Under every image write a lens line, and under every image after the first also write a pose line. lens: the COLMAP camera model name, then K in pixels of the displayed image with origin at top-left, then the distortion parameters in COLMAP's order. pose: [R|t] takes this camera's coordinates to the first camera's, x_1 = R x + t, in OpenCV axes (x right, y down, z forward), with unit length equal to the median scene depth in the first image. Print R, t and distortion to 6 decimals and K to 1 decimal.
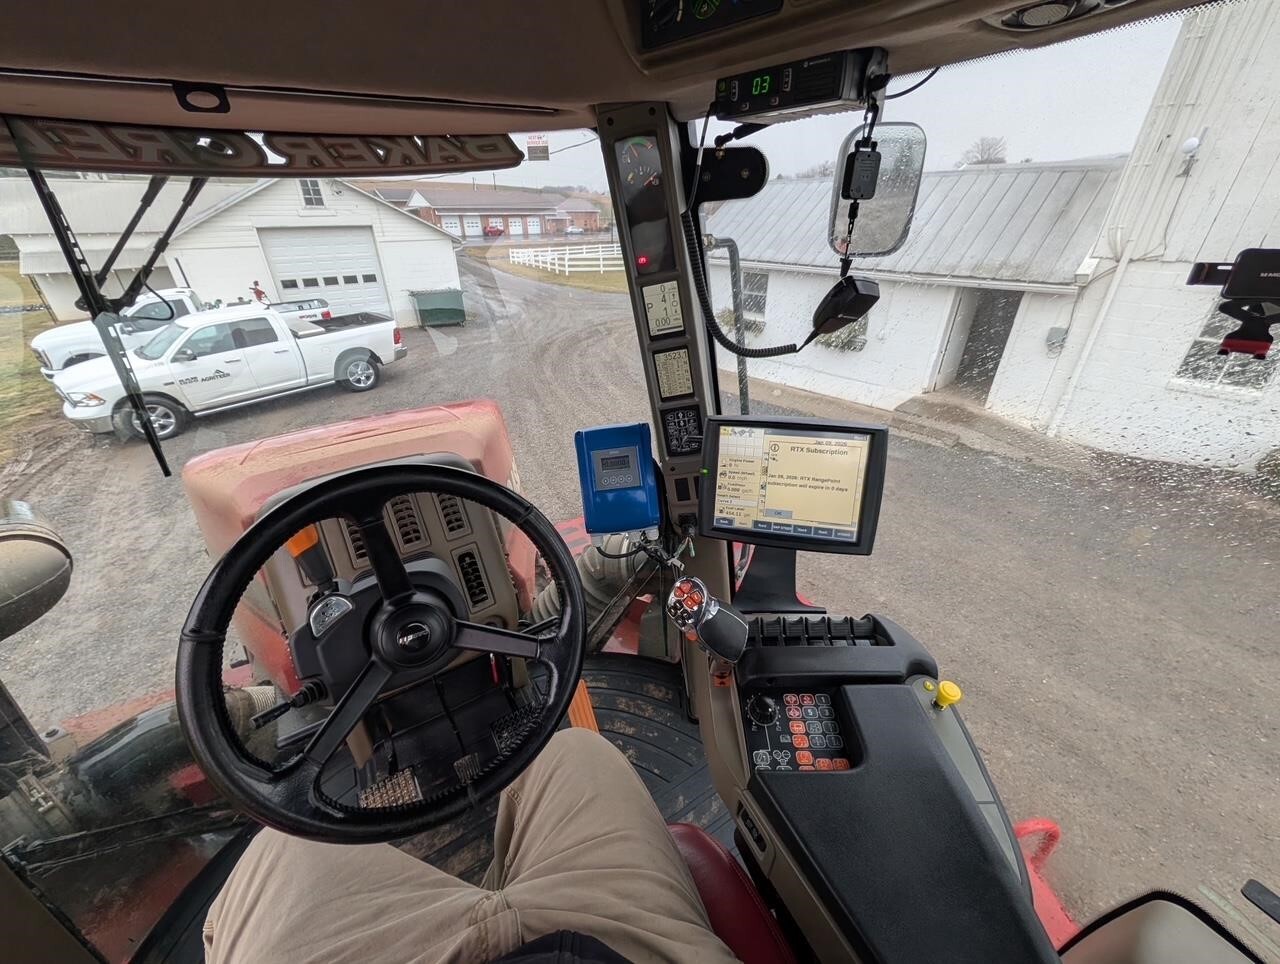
lens RADIAL K [[492.7, 0, 640.3], [0, 492.7, 486.7], [0, 0, 1]] dist [-0.000988, 0.000206]
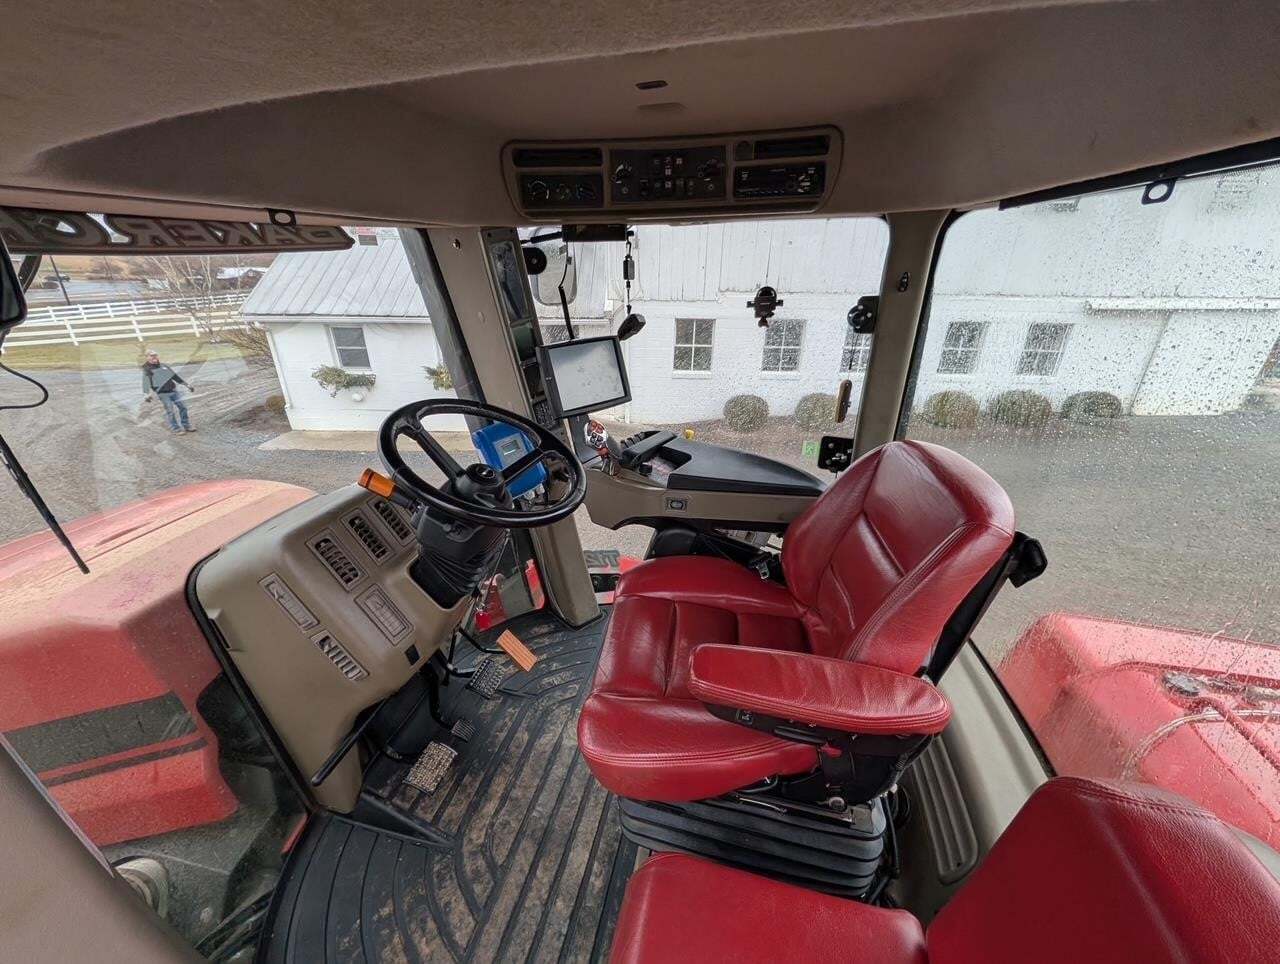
lens RADIAL K [[492.7, 0, 640.3], [0, 492.7, 486.7], [0, 0, 1]] dist [-0.000988, 0.000206]
pose [[0.710380, -0.281349, 0.645138, -0.116431], [0.335875, 0.941033, 0.040549, 0.021020], [-0.618504, 0.187881, 0.762990, -0.052285]]
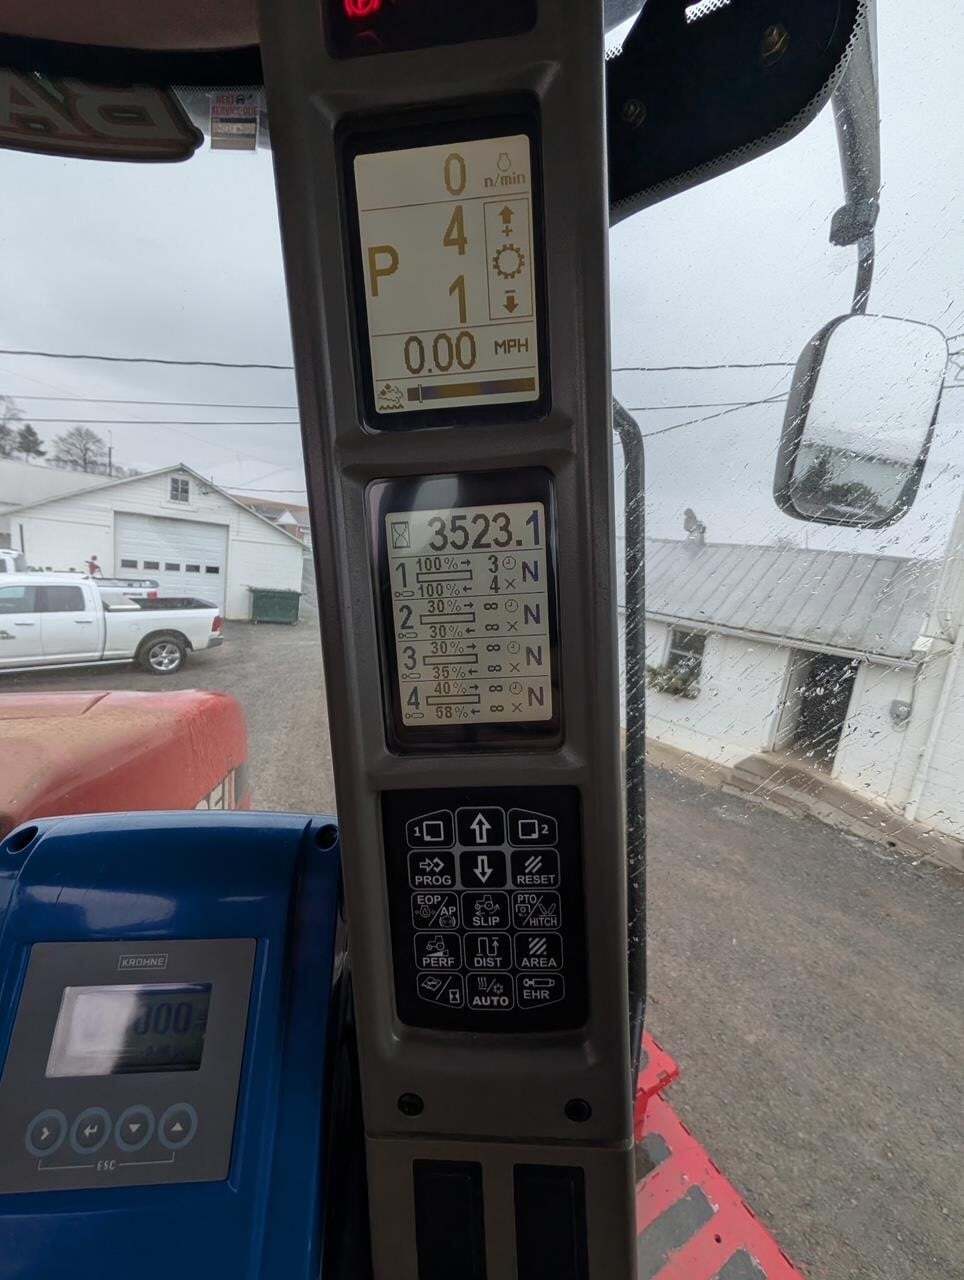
lens RADIAL K [[492.7, 0, 490.6], [0, 492.7, 636.9], [0, 0, 1]] dist [-0.000988, 0.000206]
pose [[0.990947, 0.130132, 0.033007, 0.010244], [-0.111084, 0.932835, -0.342753, -0.022004], [-0.075394, 0.335984, 0.938845, 0.116828]]
